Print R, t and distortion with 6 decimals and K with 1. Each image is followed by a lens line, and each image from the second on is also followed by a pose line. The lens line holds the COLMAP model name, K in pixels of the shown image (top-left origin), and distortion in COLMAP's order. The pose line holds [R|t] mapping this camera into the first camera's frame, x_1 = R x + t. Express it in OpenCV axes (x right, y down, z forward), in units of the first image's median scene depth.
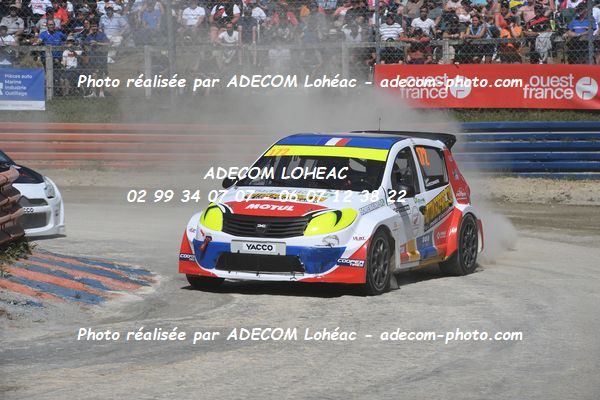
lens RADIAL K [[3659.1, 0, 300.1], [0, 3659.1, 268.3], [0, 0, 1]] dist [0.680334, 15.700438]
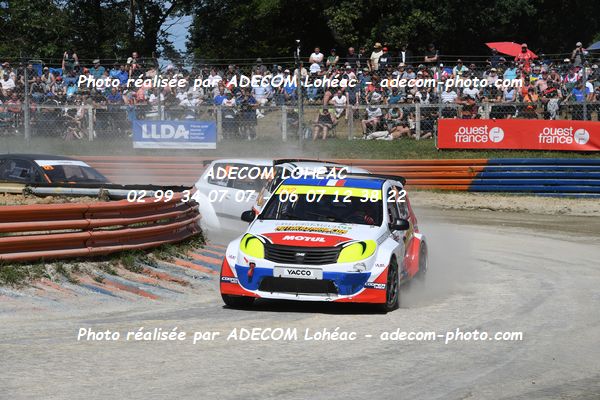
lens RADIAL K [[2321.6, 0, 300.0], [0, 2321.6, 200.0], [0, 0, 1]] dist [-0.315961, 3.094061]
pose [[0.999017, 0.006139, -0.043911, 0.005946], [-0.007037, 0.999769, -0.020309, -0.003837], [0.043776, 0.020598, 0.998829, 0.071271]]
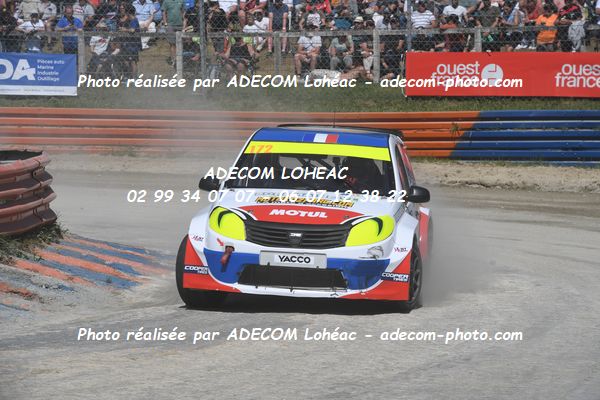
lens RADIAL K [[3498.0, 0, 347.1], [0, 3498.0, 252.7], [0, 0, 1]] dist [0.607060, 26.658602]
pose [[0.999972, 0.004785, 0.005701, -0.001002], [-0.004794, 0.999987, 0.001561, -0.002373], [-0.005693, -0.001588, 0.999983, 0.046584]]
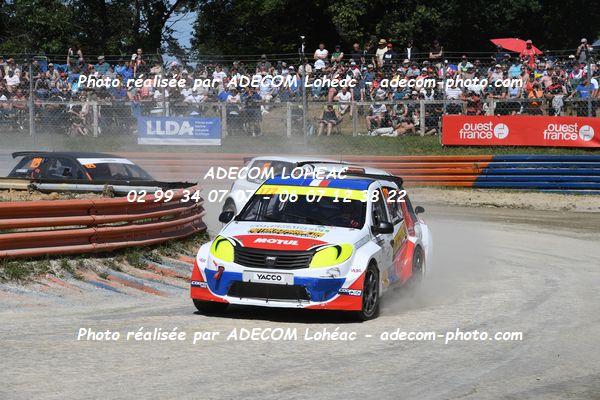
lens RADIAL K [[2286.7, 0, 300.0], [0, 2286.7, 200.0], [0, 0, 1]] dist [-0.229509, 0.728646]
pose [[0.998730, 0.006615, -0.049947, 0.009021], [-0.007528, 0.999808, -0.018106, -0.004622], [0.049818, 0.018459, 0.998588, 0.084555]]
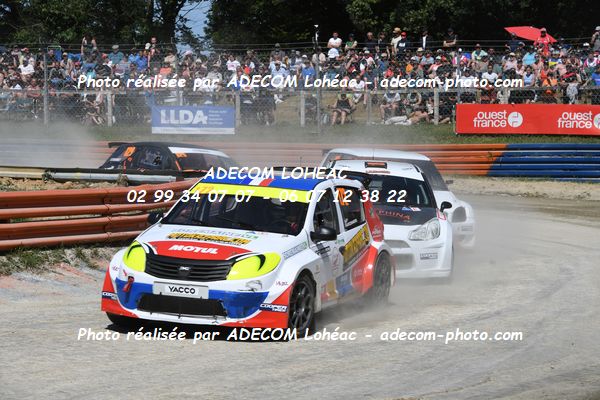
lens RADIAL K [[2208.9, 0, 300.0], [0, 2208.9, 200.0], [0, 0, 1]] dist [-0.116151, -1.865734]
pose [[0.997788, 0.005602, -0.066239, 0.016308], [-0.006382, 0.999913, -0.011568, -0.006387], [0.066168, 0.011965, 0.997737, 0.114856]]
